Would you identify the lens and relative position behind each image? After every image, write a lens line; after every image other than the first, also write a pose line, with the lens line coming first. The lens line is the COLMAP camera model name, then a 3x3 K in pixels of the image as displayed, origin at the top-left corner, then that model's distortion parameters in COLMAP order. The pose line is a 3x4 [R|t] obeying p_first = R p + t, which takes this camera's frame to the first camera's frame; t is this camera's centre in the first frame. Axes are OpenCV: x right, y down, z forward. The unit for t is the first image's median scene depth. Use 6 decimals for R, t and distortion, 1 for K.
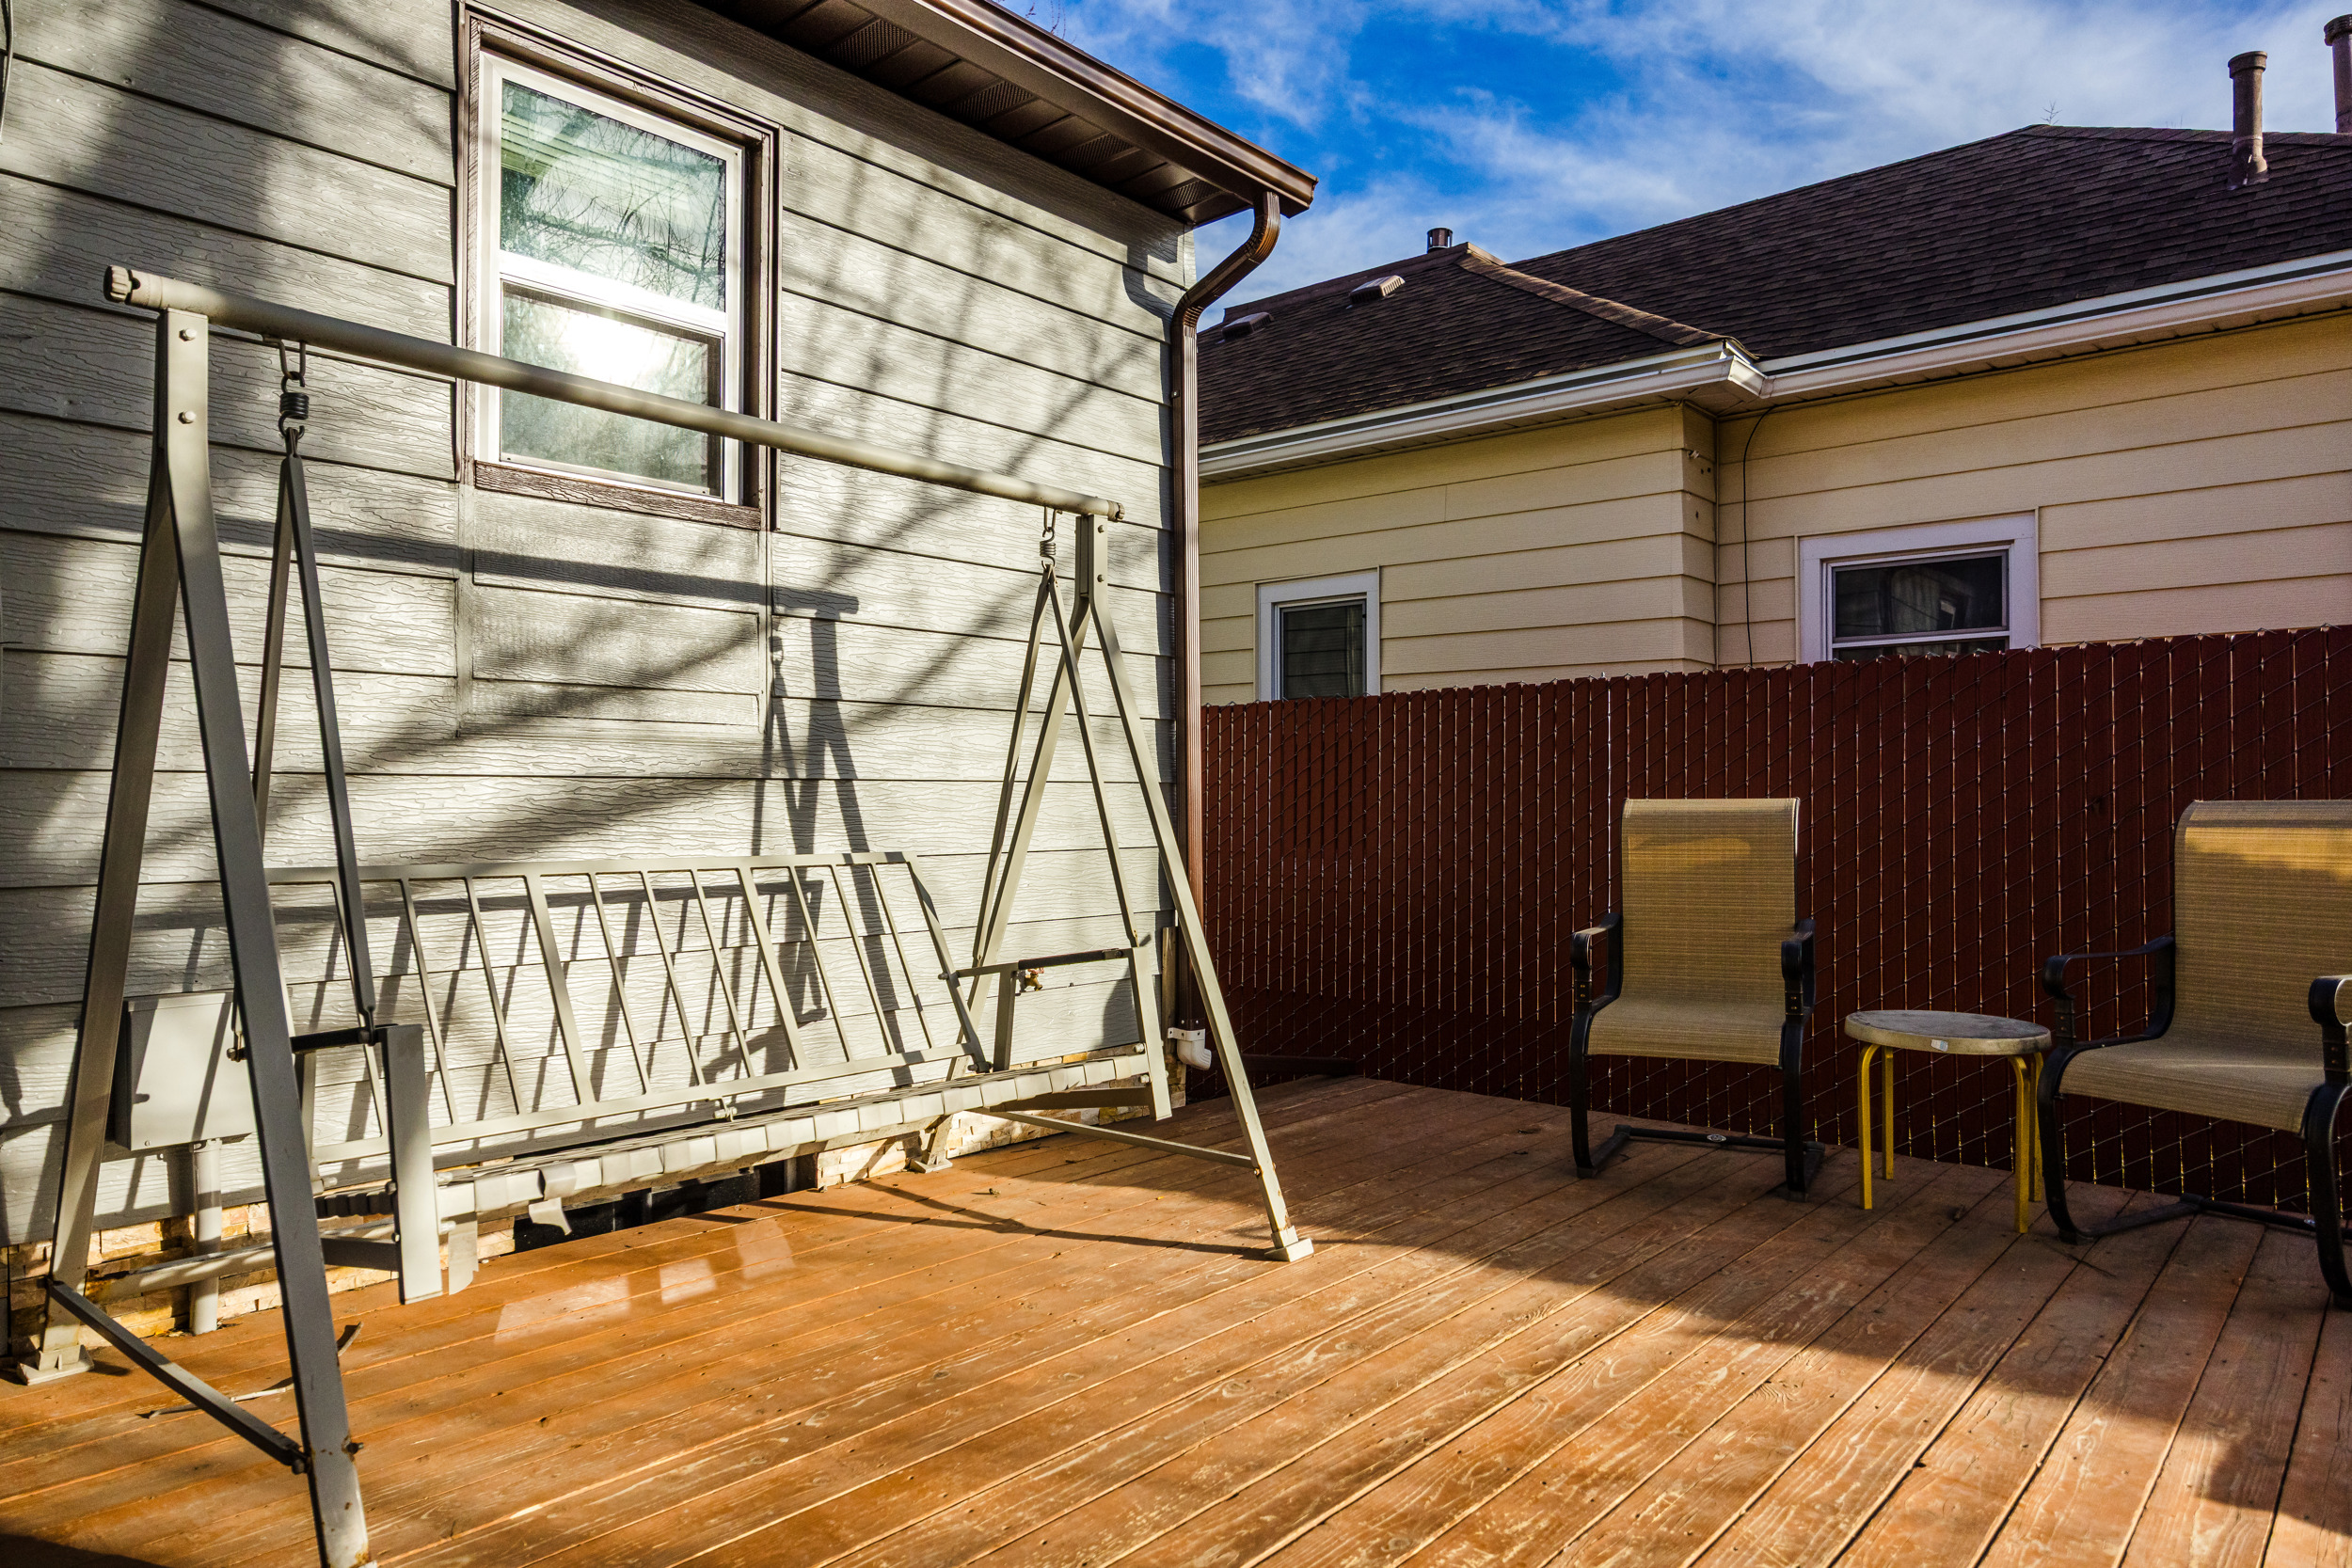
lens RADIAL K [[1457.5, 0, 1201.2], [0, 1457.5, 785.6], [0, 0, 1]] dist [0.001801, -0.002435]
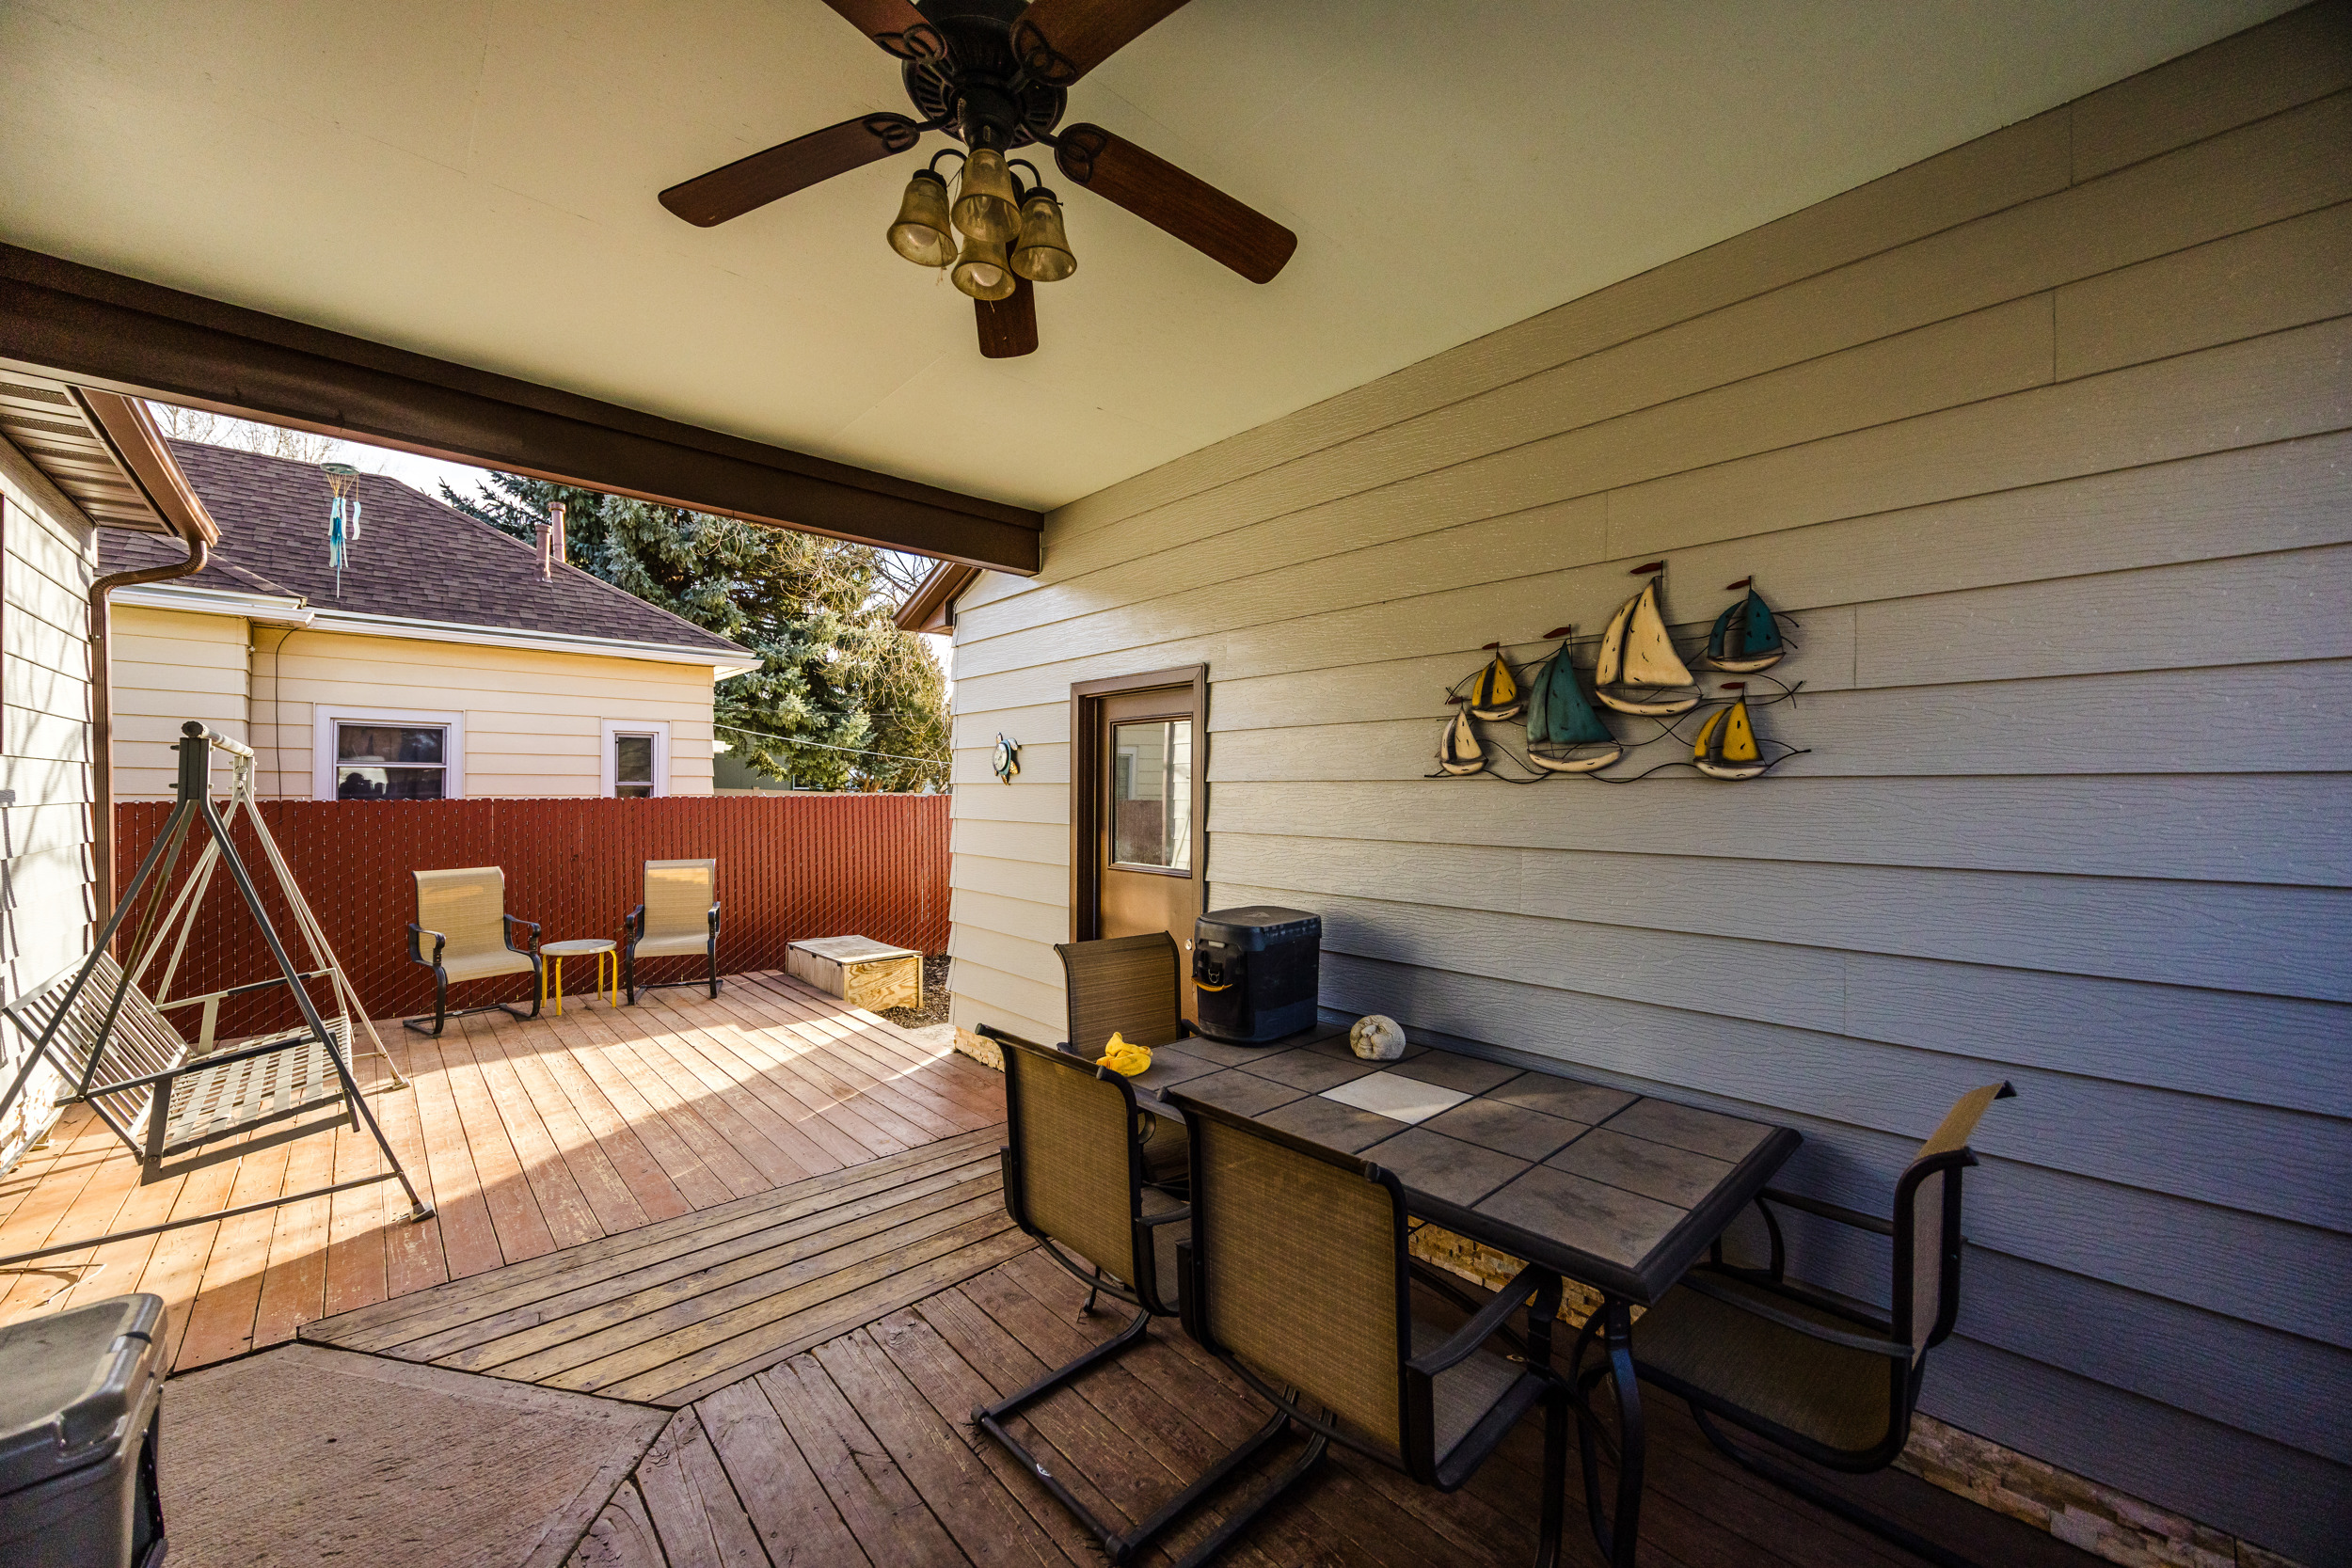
lens RADIAL K [[890.3, 0, 1171.0], [0, 890.3, 783.3], [0, 0, 1]] dist [-0.001496, -0.000096]
pose [[0.120367, 0.010259, 0.992676, -1.015212], [-0.016828, 0.999824, -0.008292, -0.148166], [-0.992587, -0.015707, 0.120519, -0.333817]]
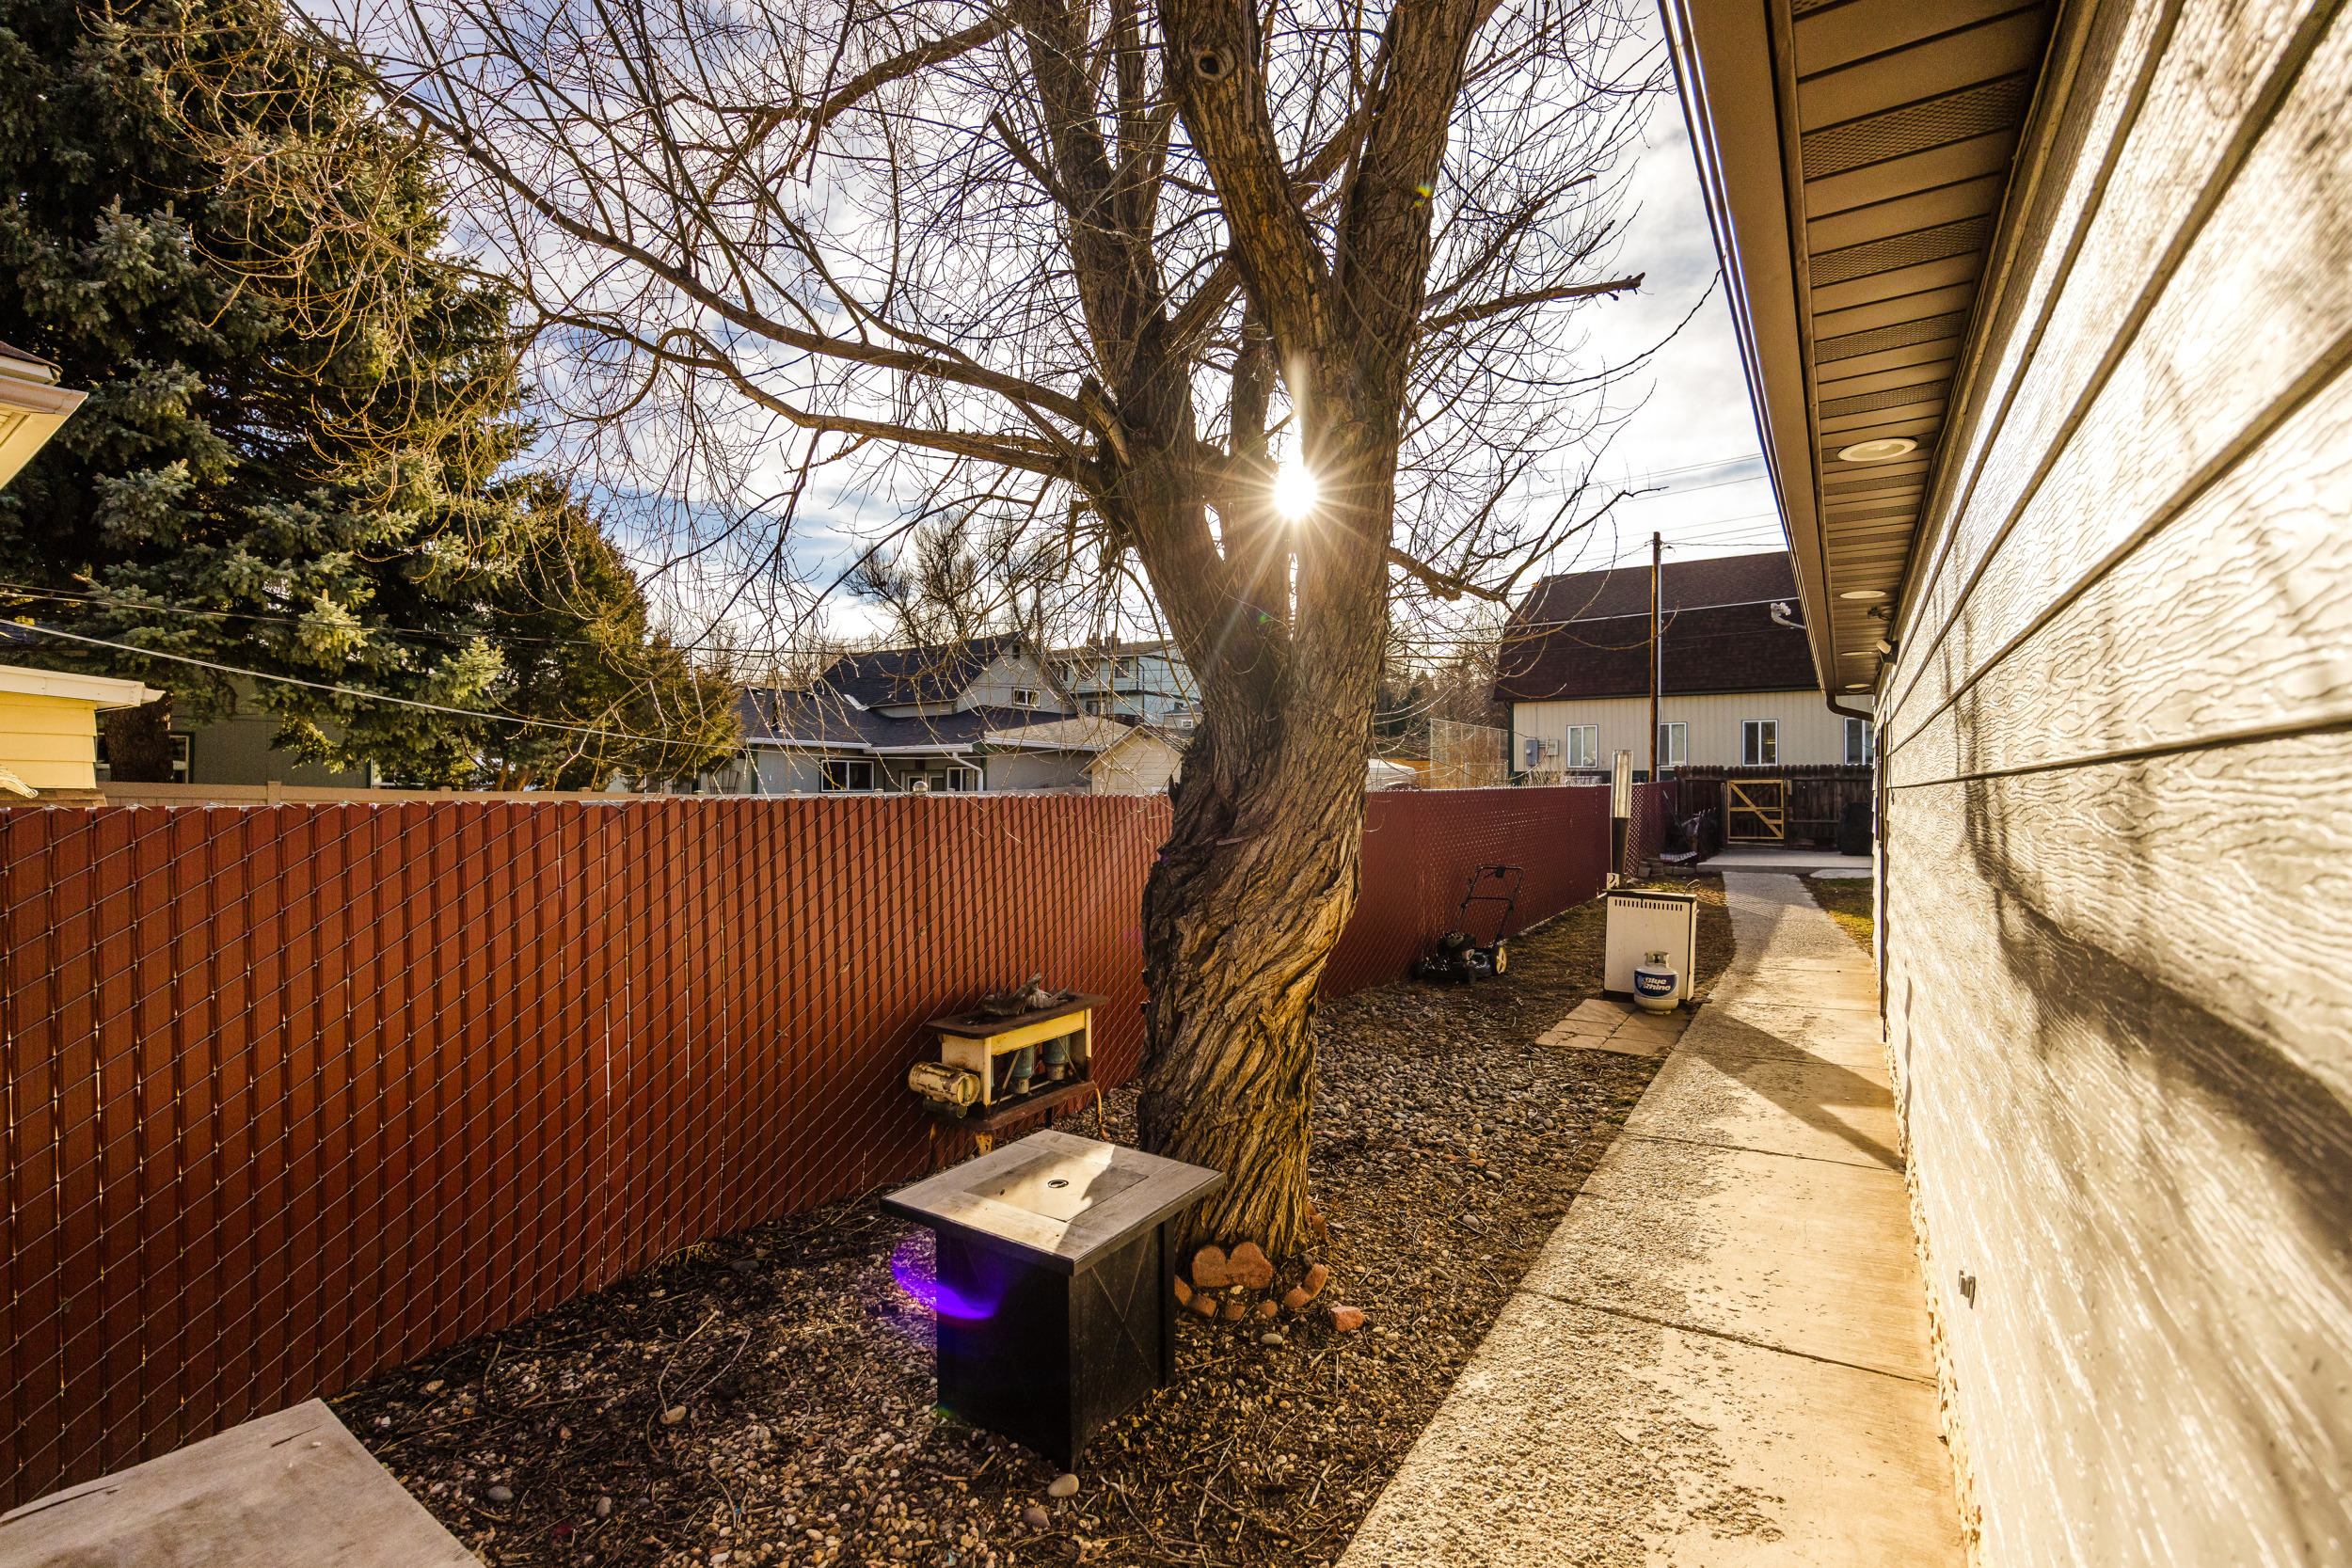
lens RADIAL K [[1005.8, 0, 1166.8], [0, 1005.8, 763.4], [0, 0, 1]] dist [-0.003365, -0.000256]
pose [[-0.112453, 0.025741, 0.993324, 0.345965], [-0.014591, 0.999514, -0.027554, -0.139789], [-0.993550, -0.017592, -0.112022, 0.218789]]
